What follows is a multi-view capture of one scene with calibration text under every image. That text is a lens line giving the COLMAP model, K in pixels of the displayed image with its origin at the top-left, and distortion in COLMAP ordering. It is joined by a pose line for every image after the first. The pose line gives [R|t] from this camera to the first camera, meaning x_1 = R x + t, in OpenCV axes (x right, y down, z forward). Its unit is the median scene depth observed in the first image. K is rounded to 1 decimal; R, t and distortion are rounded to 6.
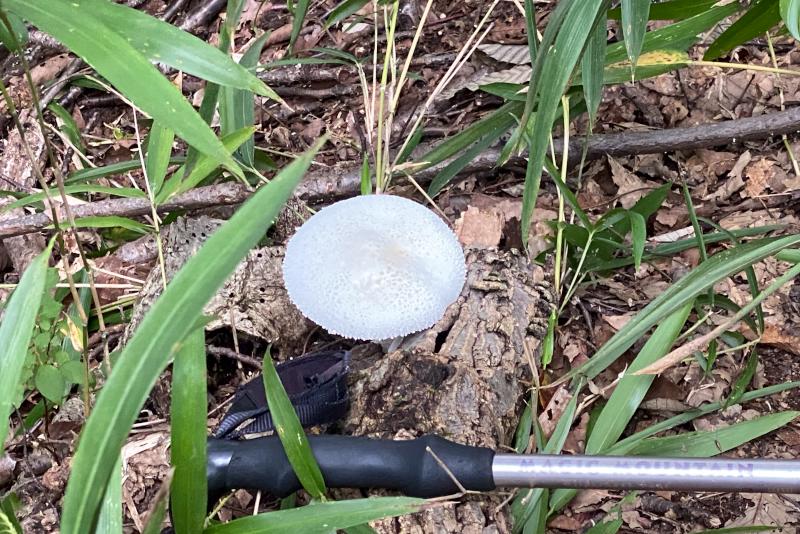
lens RADIAL K [[2531.5, 0, 399.7], [0, 2531.5, 267.1], [0, 0, 1]] dist [0.081849, 0.000000]
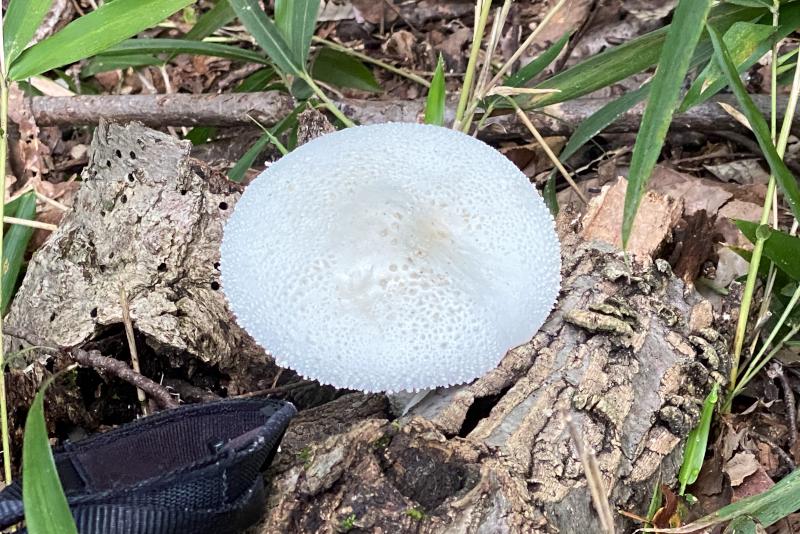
lens RADIAL K [[2531.5, 0, 400.6], [0, 2531.5, 266.9], [0, 0, 1]] dist [0.081849, 0.000000]
pose [[0.980463, 0.150019, -0.127224, 0.059753], [-0.149471, 0.988668, 0.013898, -0.005125], [0.127868, 0.005390, 0.991777, 0.463757]]
